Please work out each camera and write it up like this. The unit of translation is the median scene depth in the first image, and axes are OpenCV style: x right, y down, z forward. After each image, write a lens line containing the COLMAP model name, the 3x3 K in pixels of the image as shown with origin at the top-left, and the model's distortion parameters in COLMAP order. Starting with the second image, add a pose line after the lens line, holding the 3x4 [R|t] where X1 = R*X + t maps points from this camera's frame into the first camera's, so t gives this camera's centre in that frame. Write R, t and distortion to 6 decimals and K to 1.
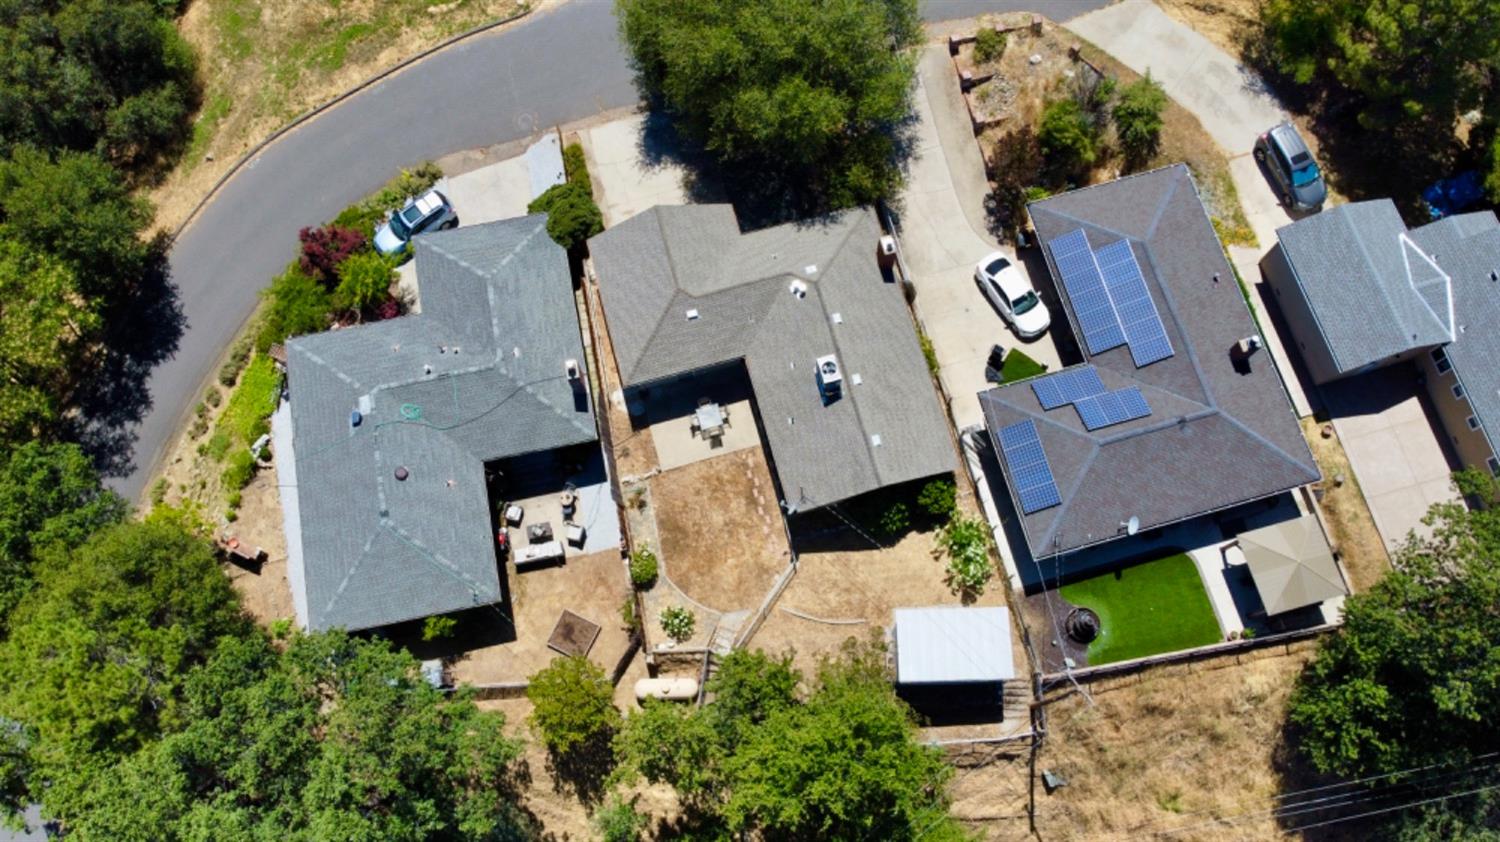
lens RADIAL K [[1140.2, 0, 740.1], [0, 1140.2, 421.7], [0, 0, 1]] dist [0.004572, 0.000782]
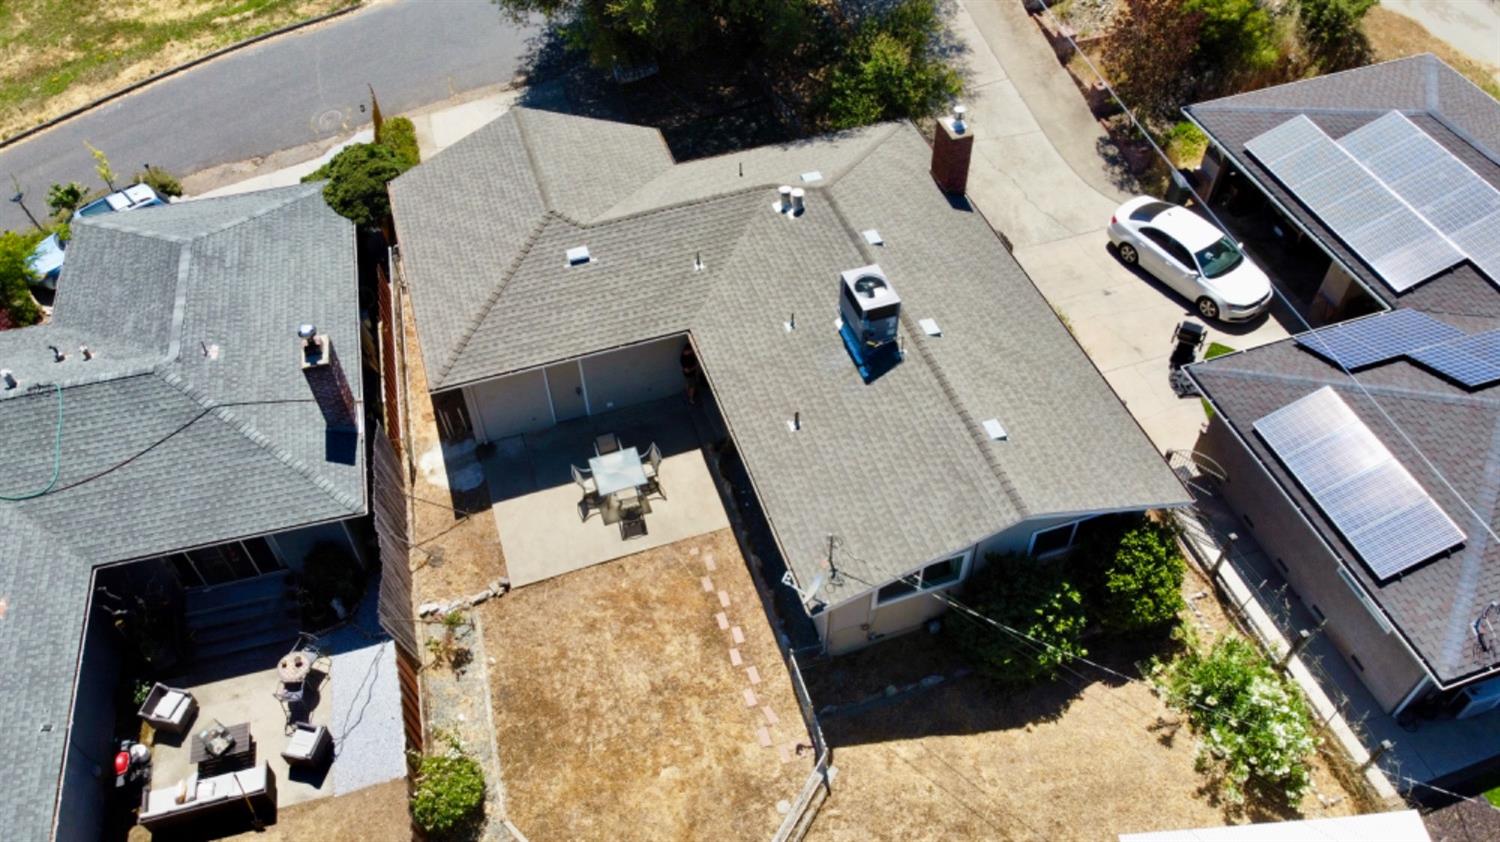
lens RADIAL K [[1140.2, 0, 740.1], [0, 1140.2, 421.7], [0, 0, 1]] dist [0.004572, 0.000782]
pose [[0.998729, -0.037349, 0.033848, 0.008327], [0.047881, 0.912824, -0.405537, 0.170226], [-0.015750, 0.406642, 0.913452, 0.562396]]
